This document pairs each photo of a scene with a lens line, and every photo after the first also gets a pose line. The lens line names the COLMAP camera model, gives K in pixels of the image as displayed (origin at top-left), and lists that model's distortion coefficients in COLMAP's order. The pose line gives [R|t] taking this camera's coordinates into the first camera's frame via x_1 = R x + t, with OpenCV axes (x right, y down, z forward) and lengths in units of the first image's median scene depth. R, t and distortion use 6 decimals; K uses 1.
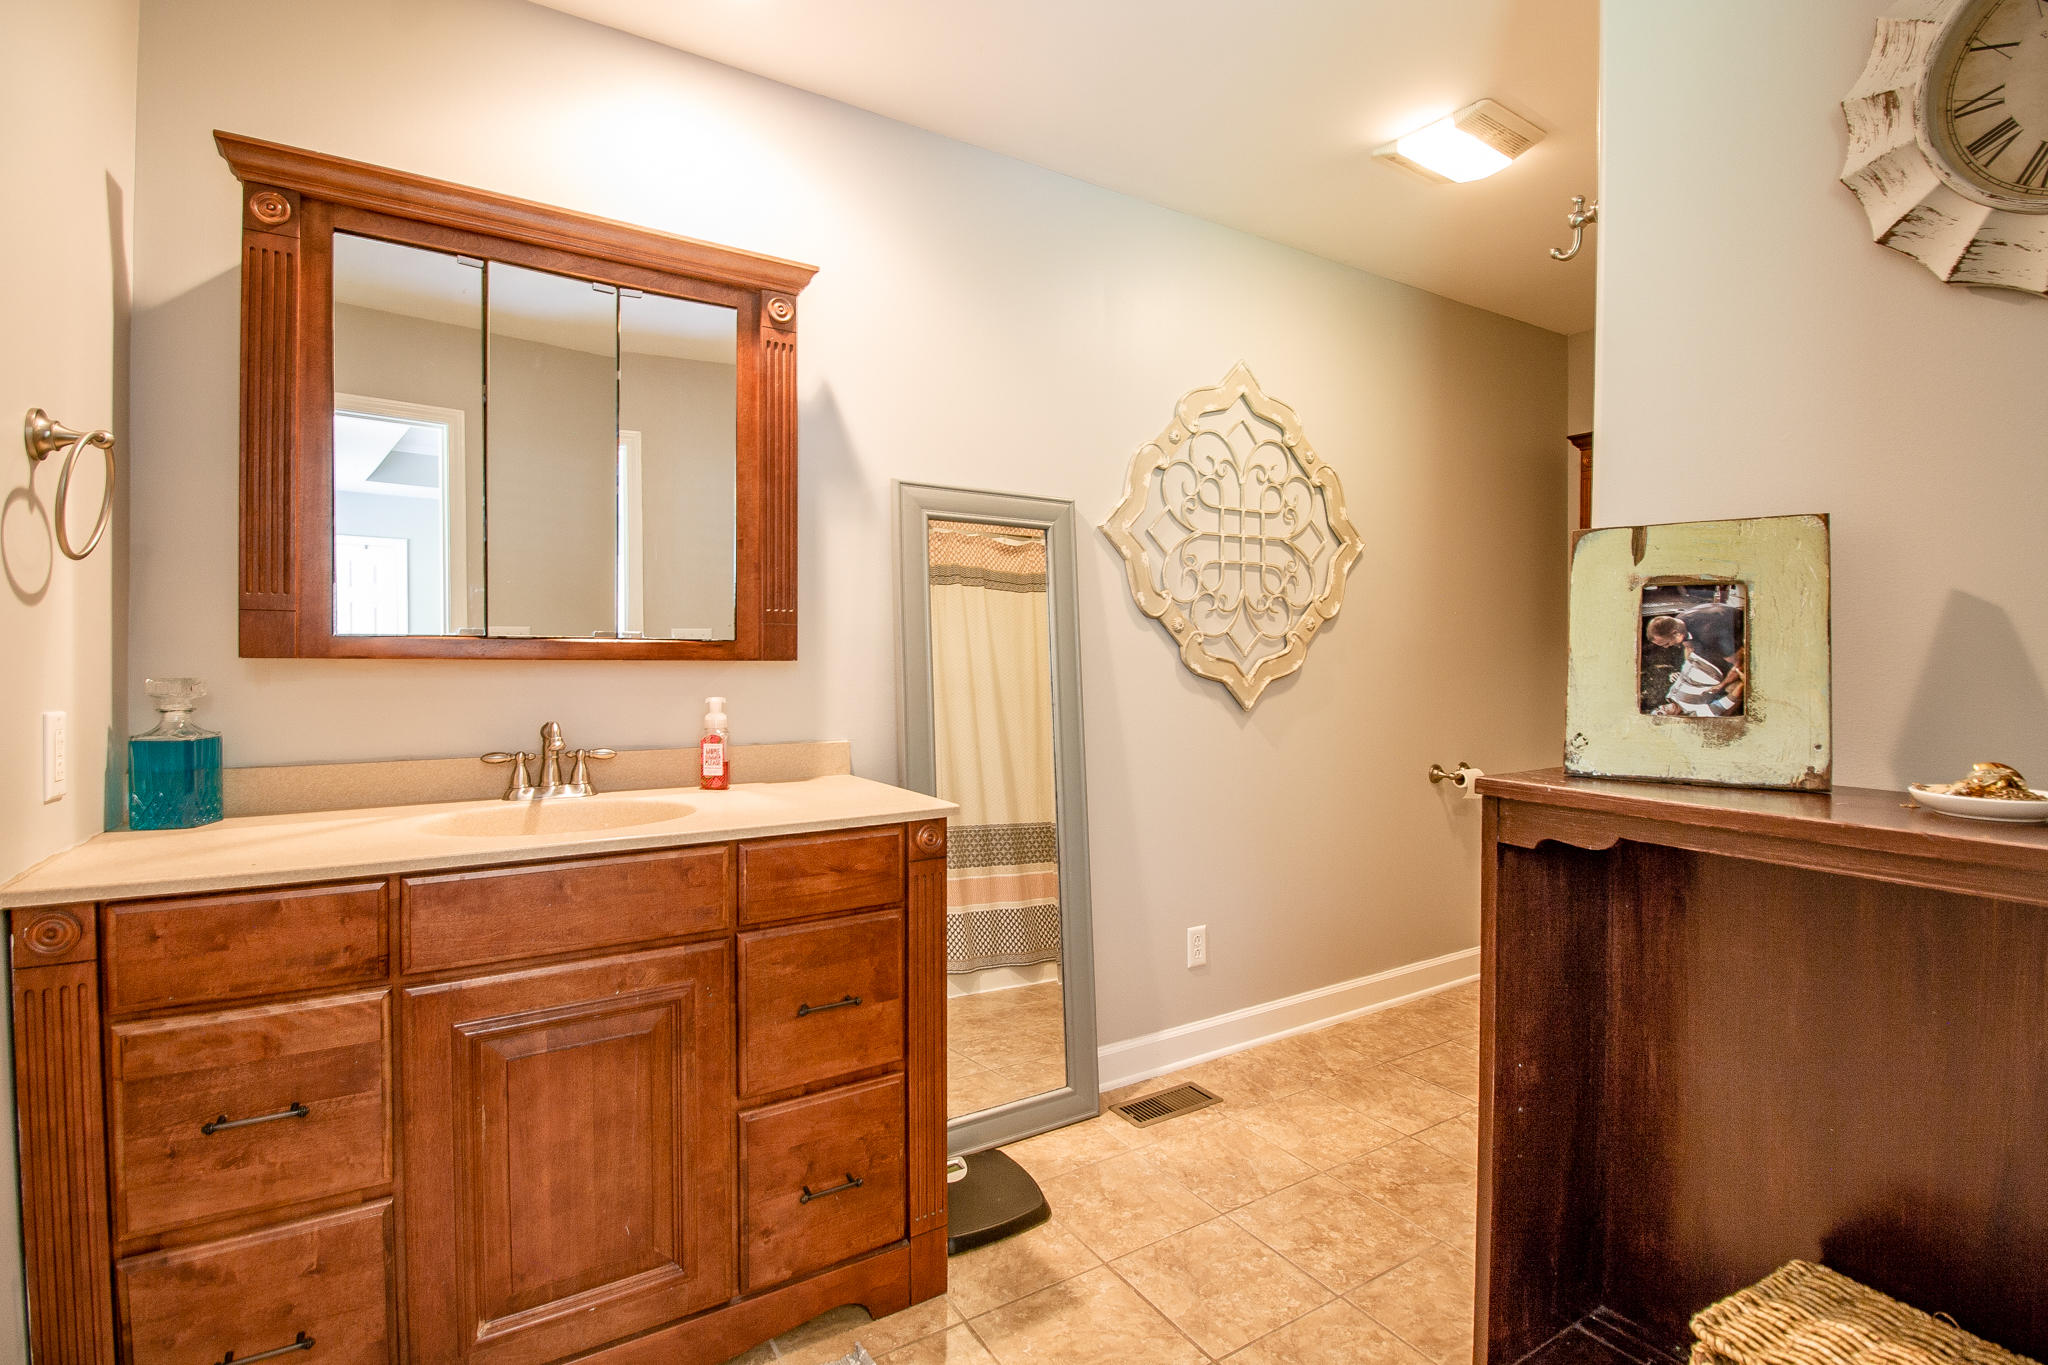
lens RADIAL K [[957.0, 0, 1029.9], [0, 957.0, 667.9], [0, 0, 1]] dist [0.000164, -0.013806]
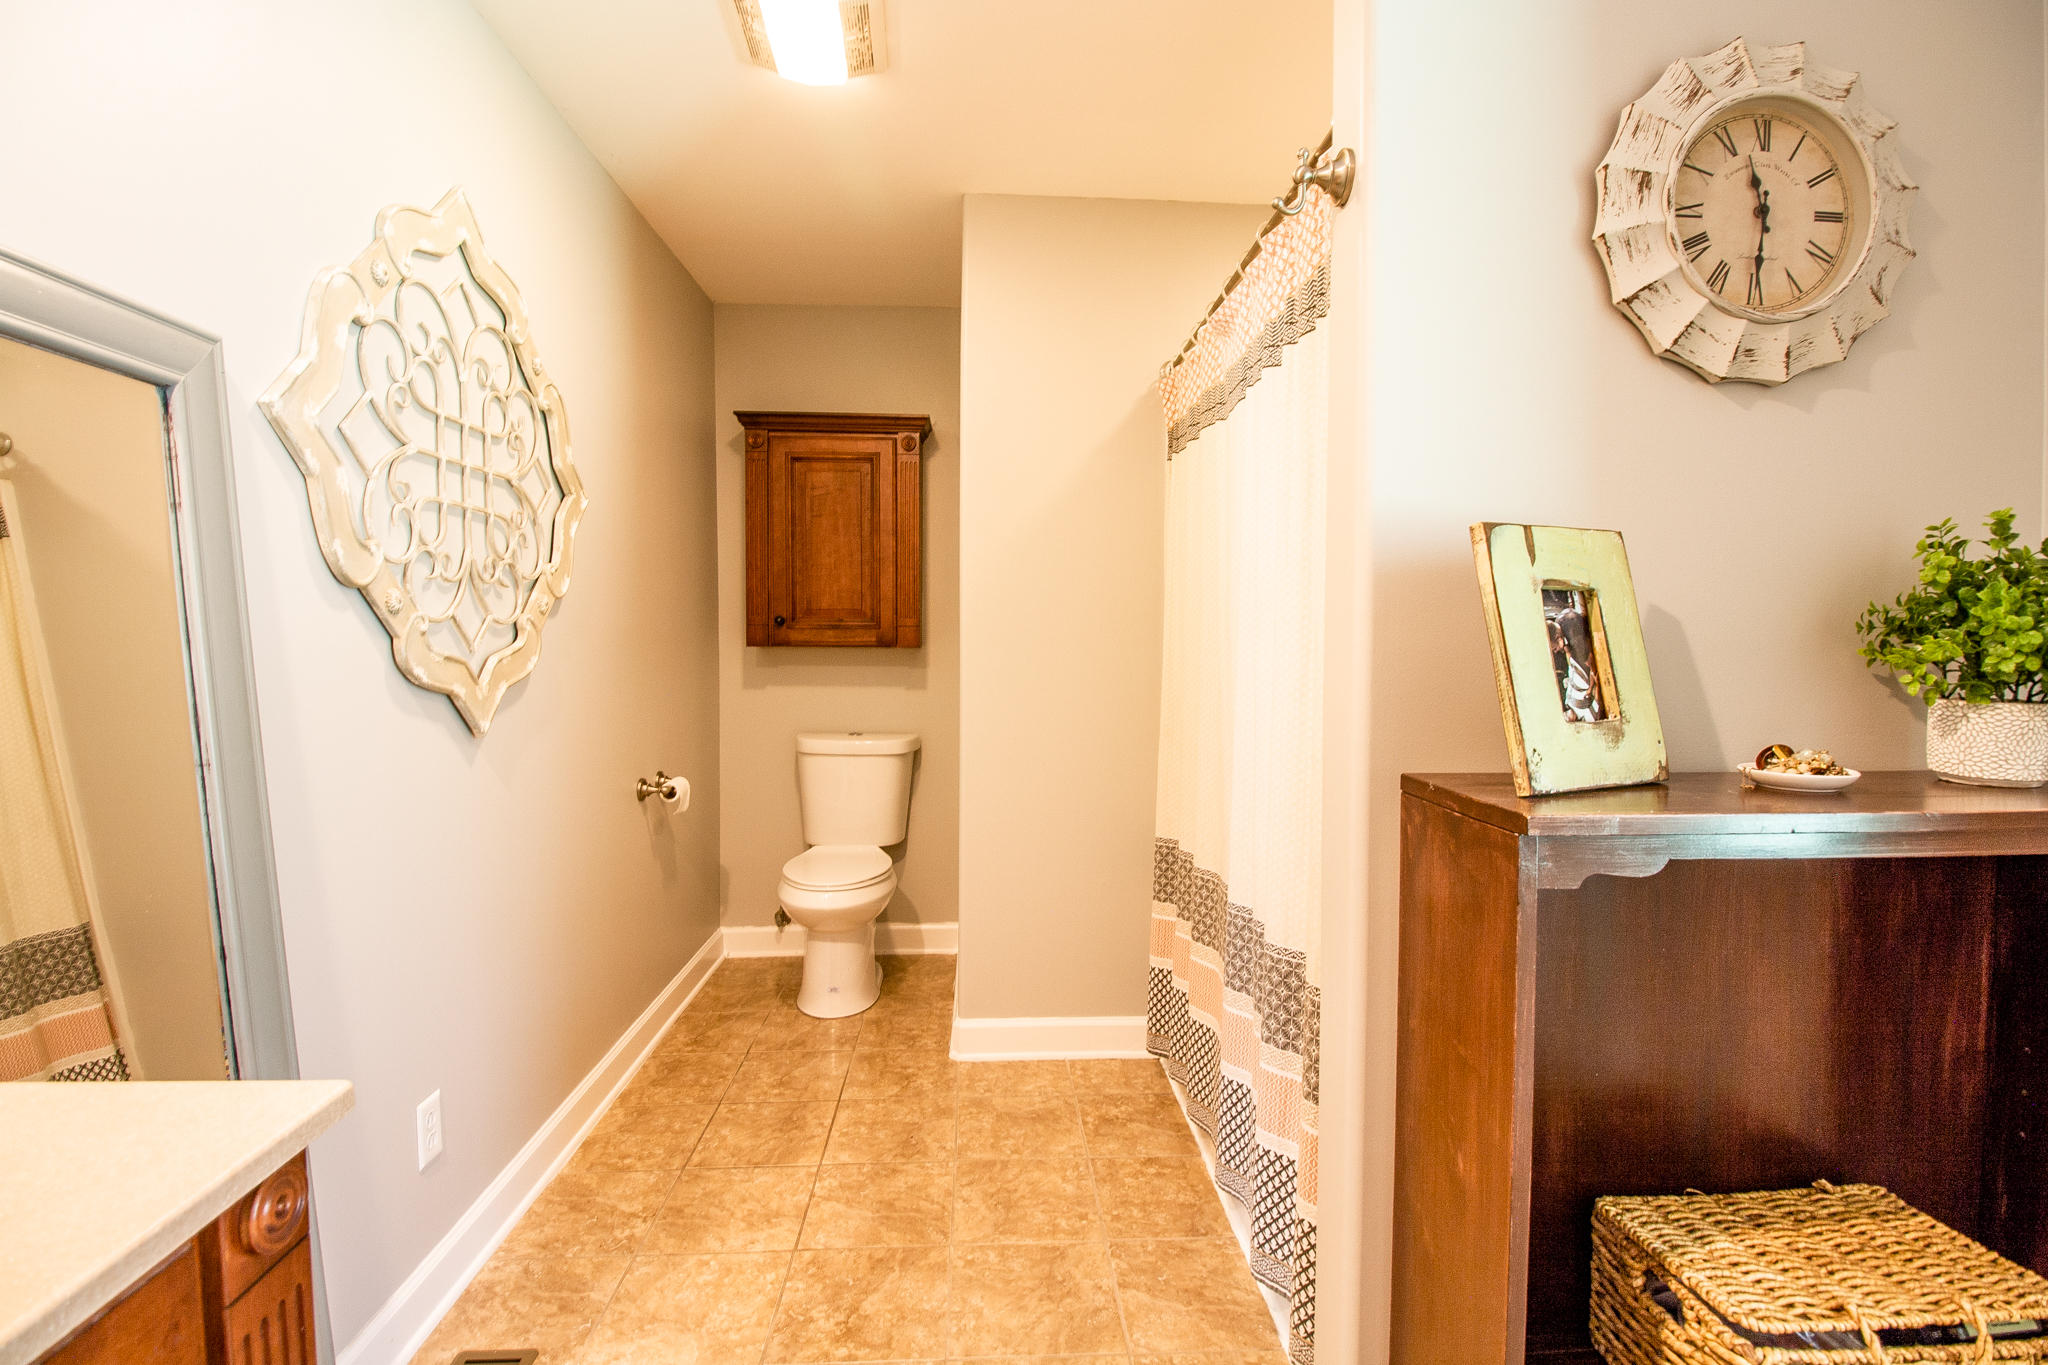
lens RADIAL K [[957.0, 0, 1029.9], [0, 957.0, 667.9], [0, 0, 1]] dist [0.000164, -0.013806]
pose [[0.477291, -0.027998, 0.878299, -0.171399], [0.012162, 0.999607, 0.025255, -0.014089], [-0.878661, -0.001372, 0.477444, 0.382398]]
